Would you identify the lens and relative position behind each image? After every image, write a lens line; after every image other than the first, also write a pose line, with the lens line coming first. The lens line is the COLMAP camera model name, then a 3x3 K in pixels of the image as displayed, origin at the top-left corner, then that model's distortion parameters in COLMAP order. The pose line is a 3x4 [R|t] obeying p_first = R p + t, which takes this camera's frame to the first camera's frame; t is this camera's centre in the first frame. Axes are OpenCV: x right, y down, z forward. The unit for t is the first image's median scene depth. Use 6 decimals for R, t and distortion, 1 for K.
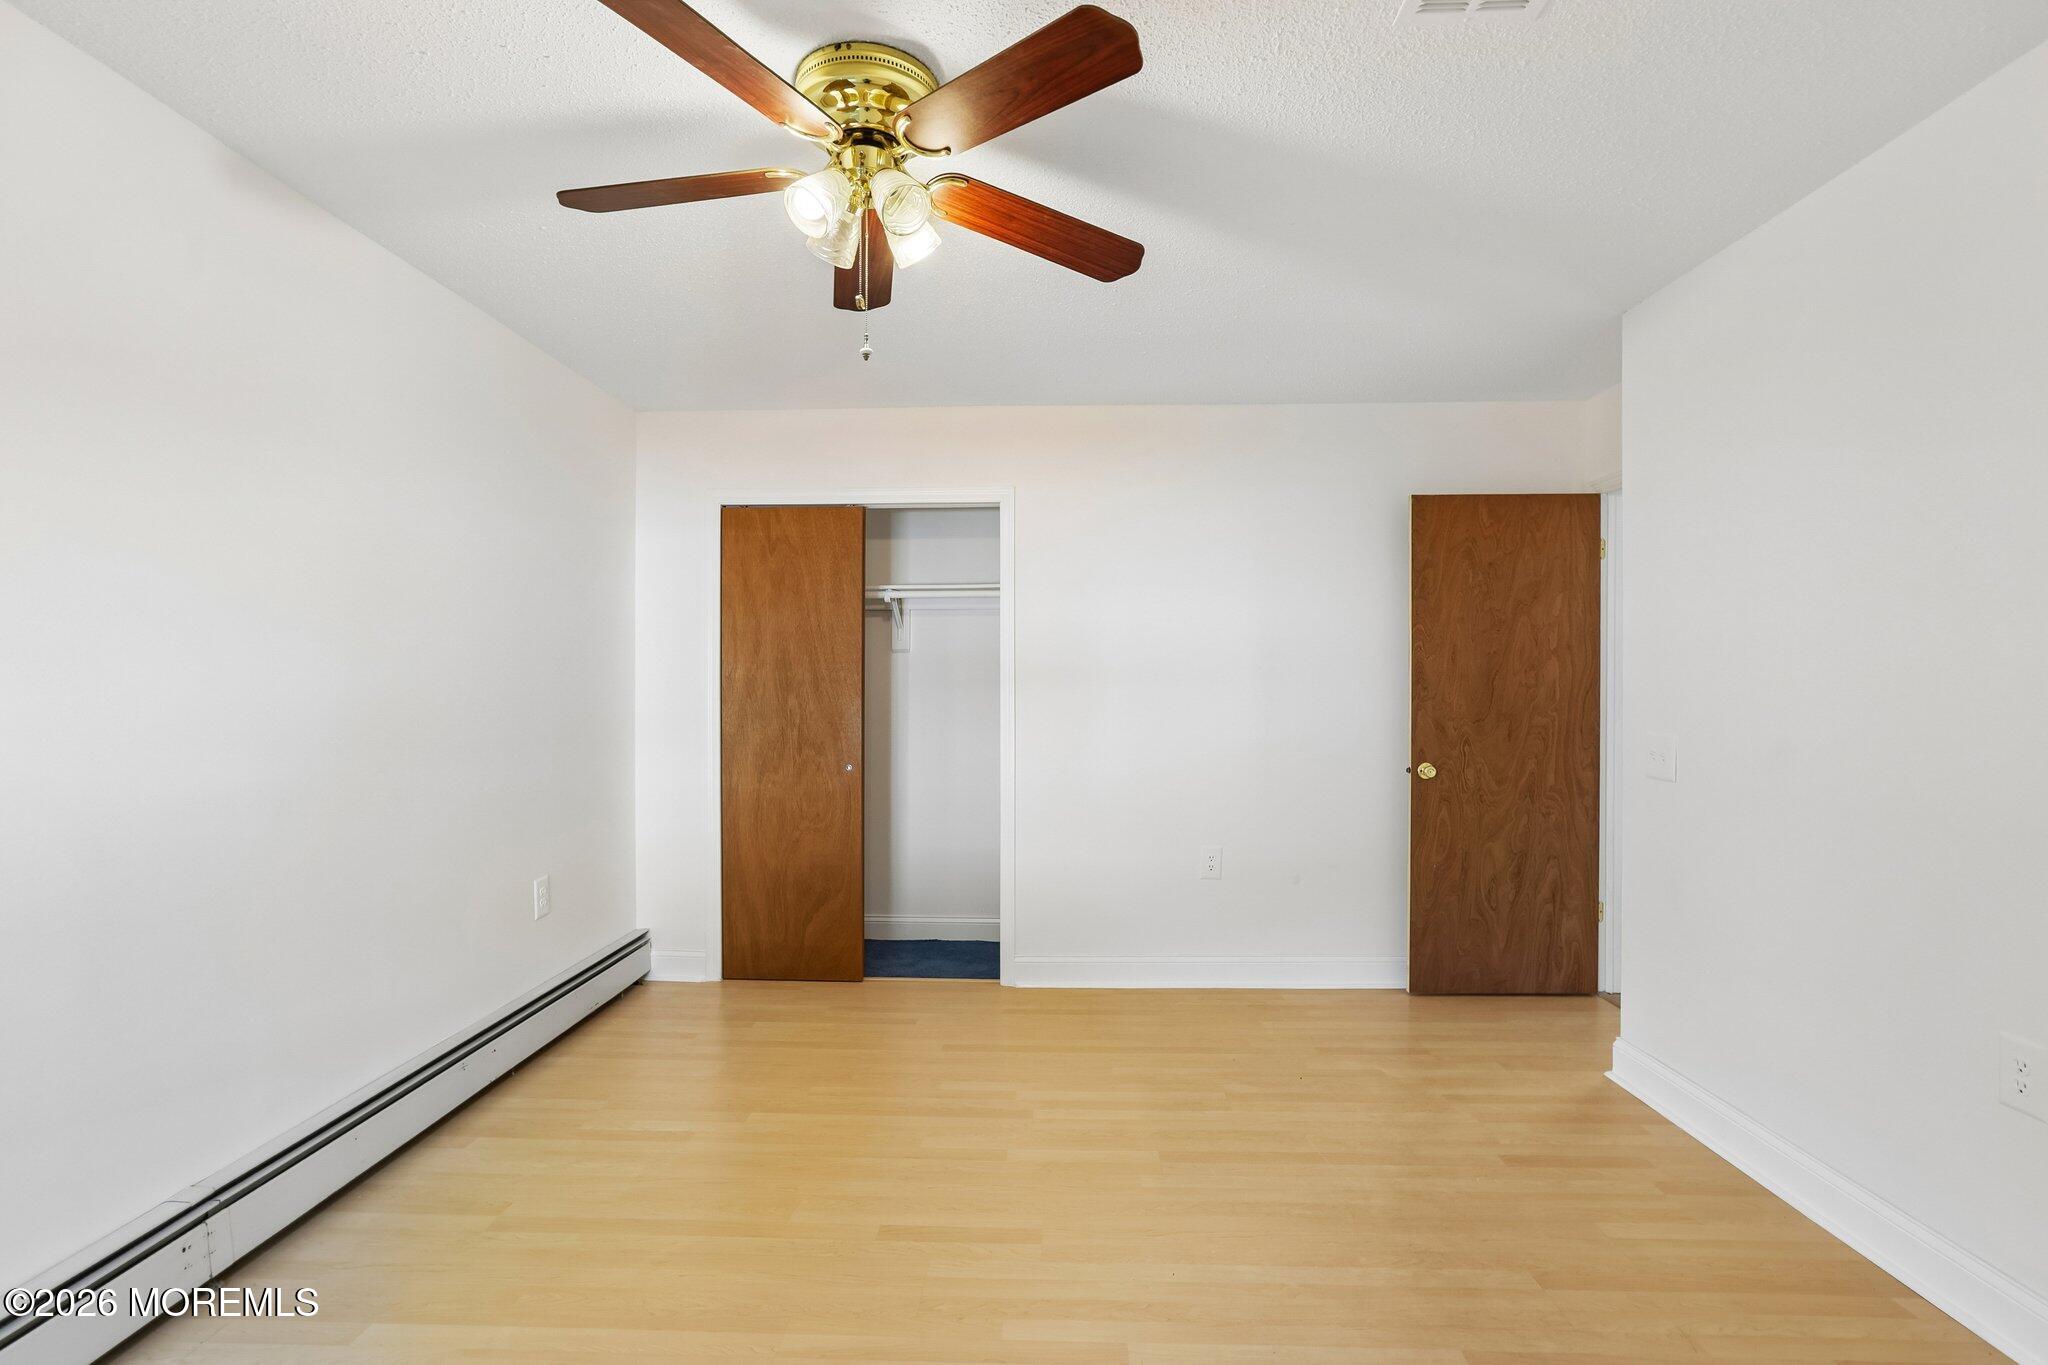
lens RADIAL K [[955.9, 0, 1018.2], [0, 955.9, 695.8], [0, 0, 1]] dist [-0.044384, 0.027863]
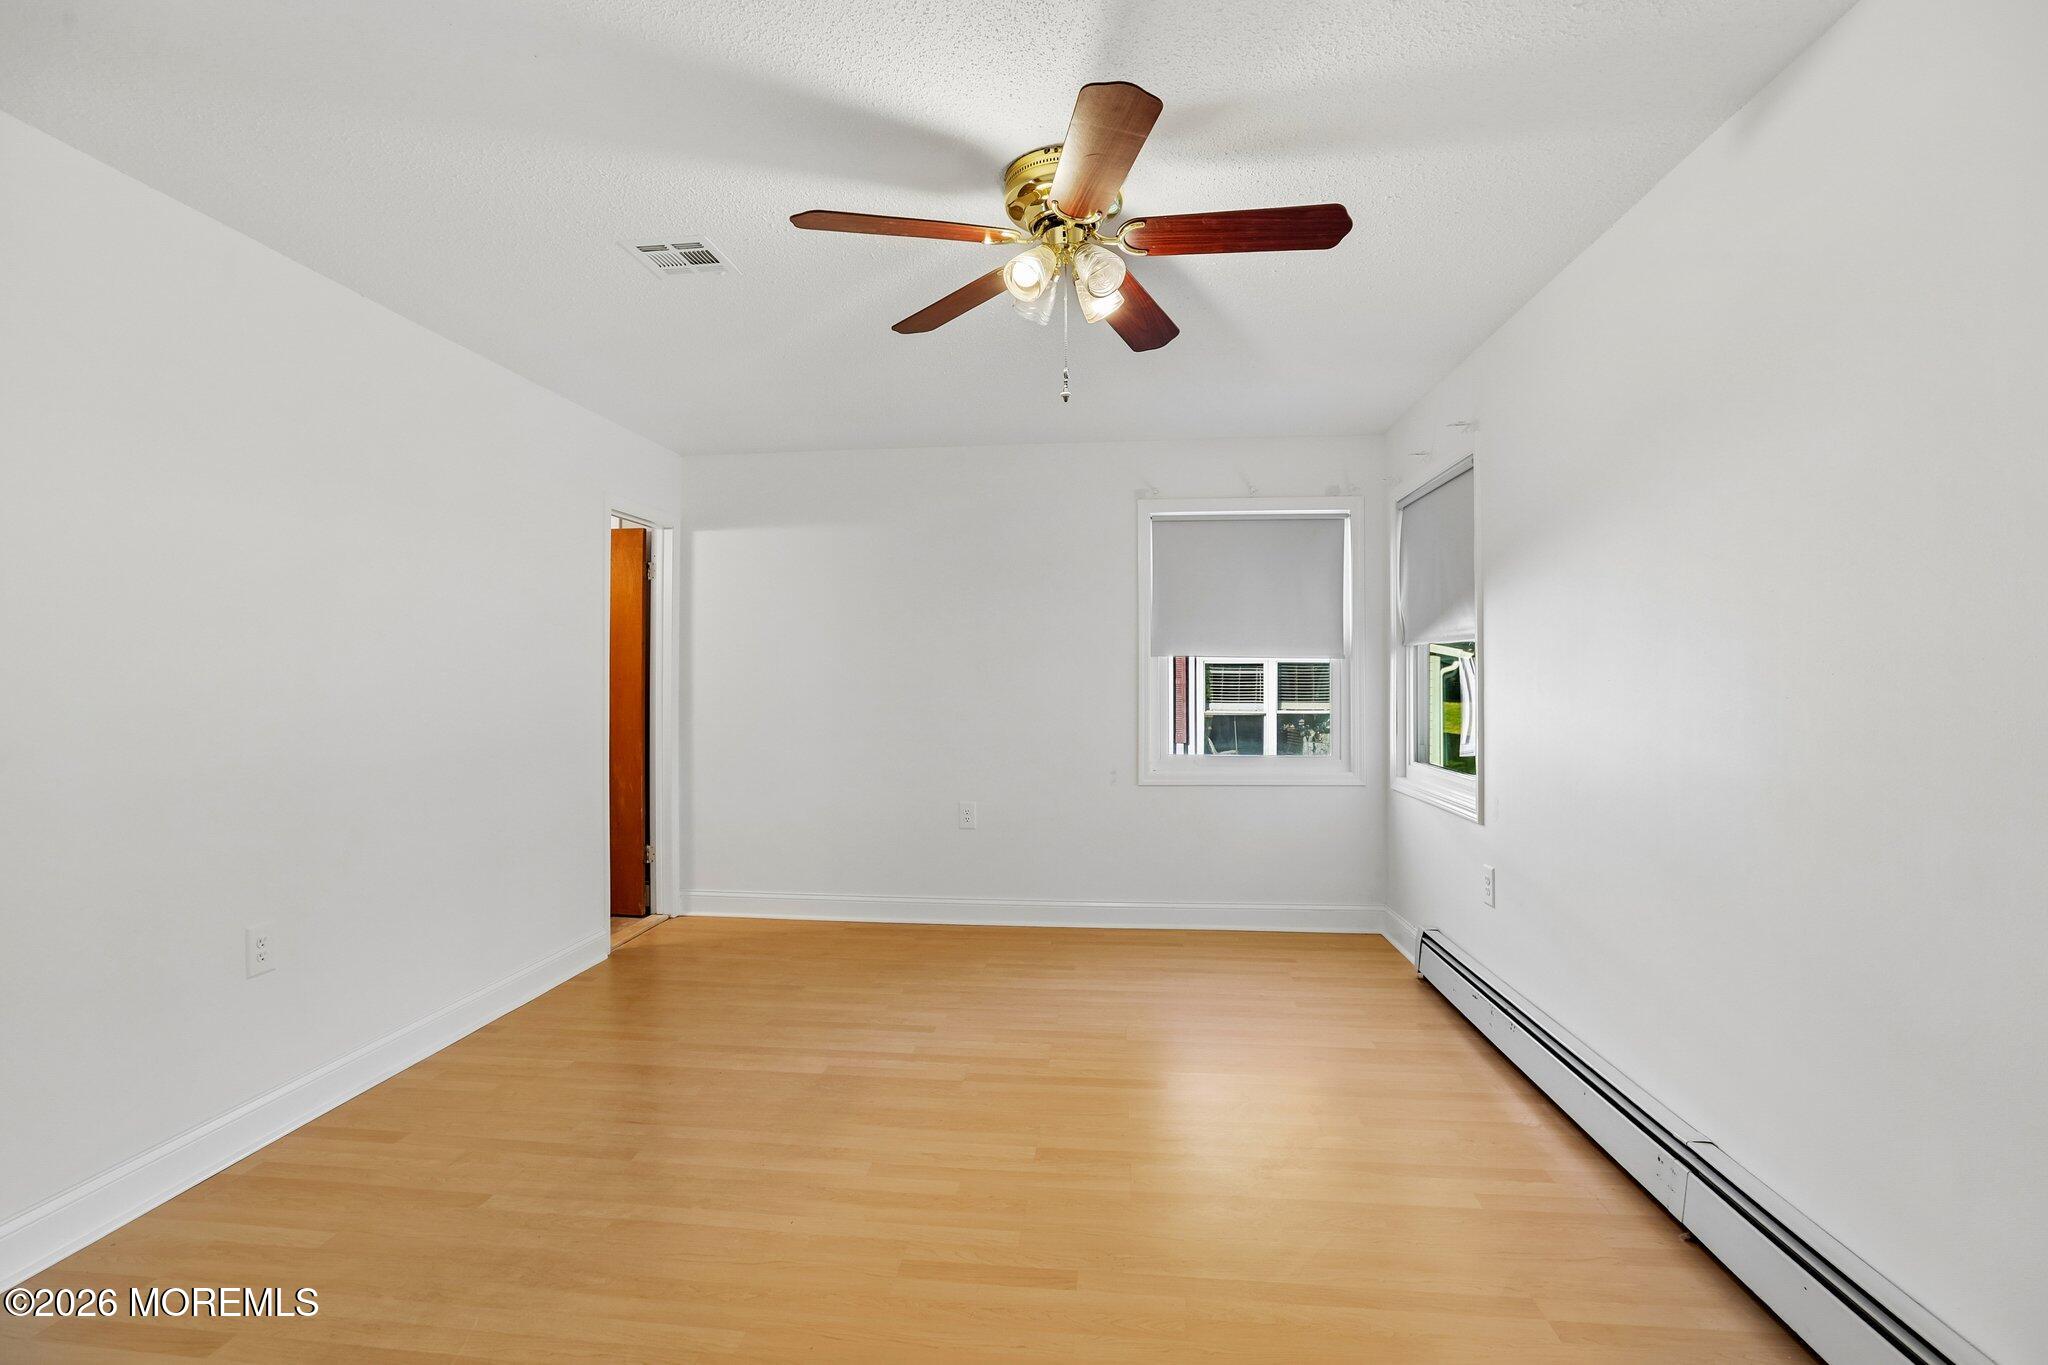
lens RADIAL K [[938.2, 0, 1018.8], [0, 938.2, 679.0], [0, 0, 1]] dist [-0.042488, 0.026216]
pose [[-0.998060, 0.011489, 0.061197, -0.082384], [0.011813, 0.999918, 0.004946, -0.005133], [-0.061136, 0.005660, -0.998113, 1.006589]]
